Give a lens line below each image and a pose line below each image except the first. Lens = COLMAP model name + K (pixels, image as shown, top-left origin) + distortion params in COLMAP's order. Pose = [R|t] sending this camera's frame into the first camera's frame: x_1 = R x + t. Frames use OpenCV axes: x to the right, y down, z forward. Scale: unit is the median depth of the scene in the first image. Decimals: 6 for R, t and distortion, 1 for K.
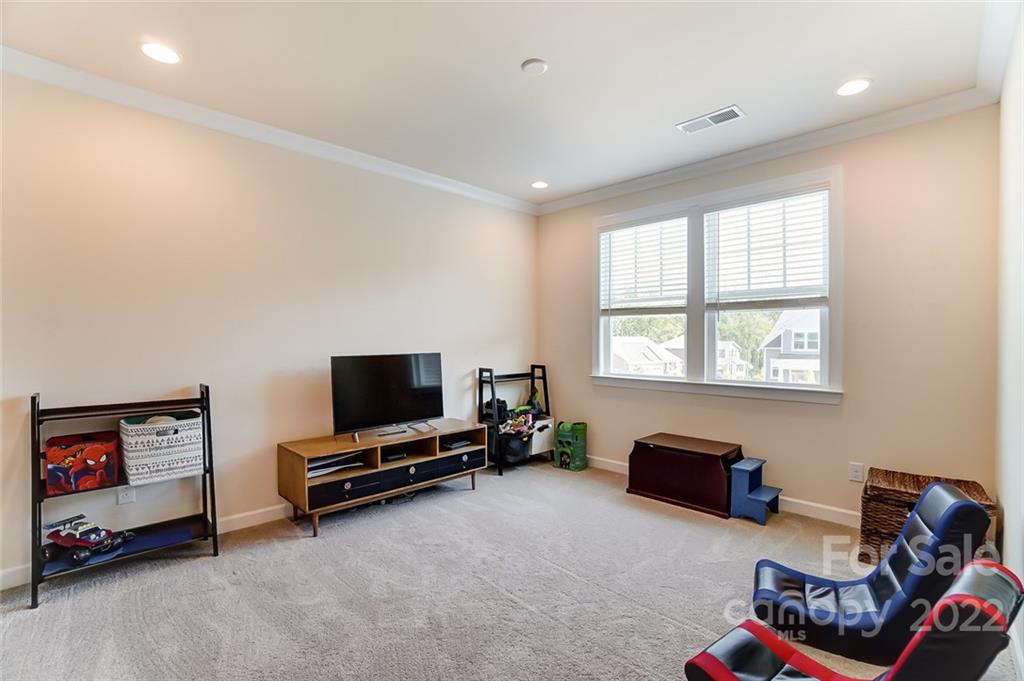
lens RADIAL K [[458.7, 0, 517.6], [0, 458.7, 346.7], [0, 0, 1]] dist [-0.053208, 0.016258]
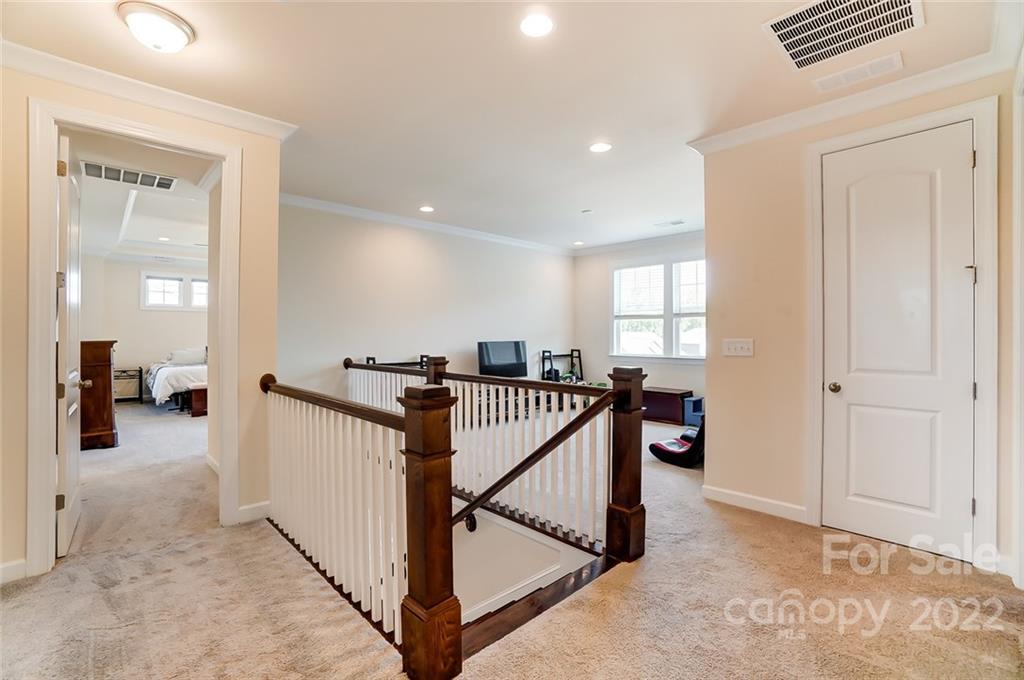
lens RADIAL K [[458.7, 0, 505.5], [0, 458.7, 335.7], [0, 0, 1]] dist [-0.053208, 0.016258]
pose [[0.999126, -0.001852, -0.041753, -0.150940], [0.001244, 0.999893, -0.014599, 0.016675], [0.041775, 0.014534, 0.999021, -0.705403]]
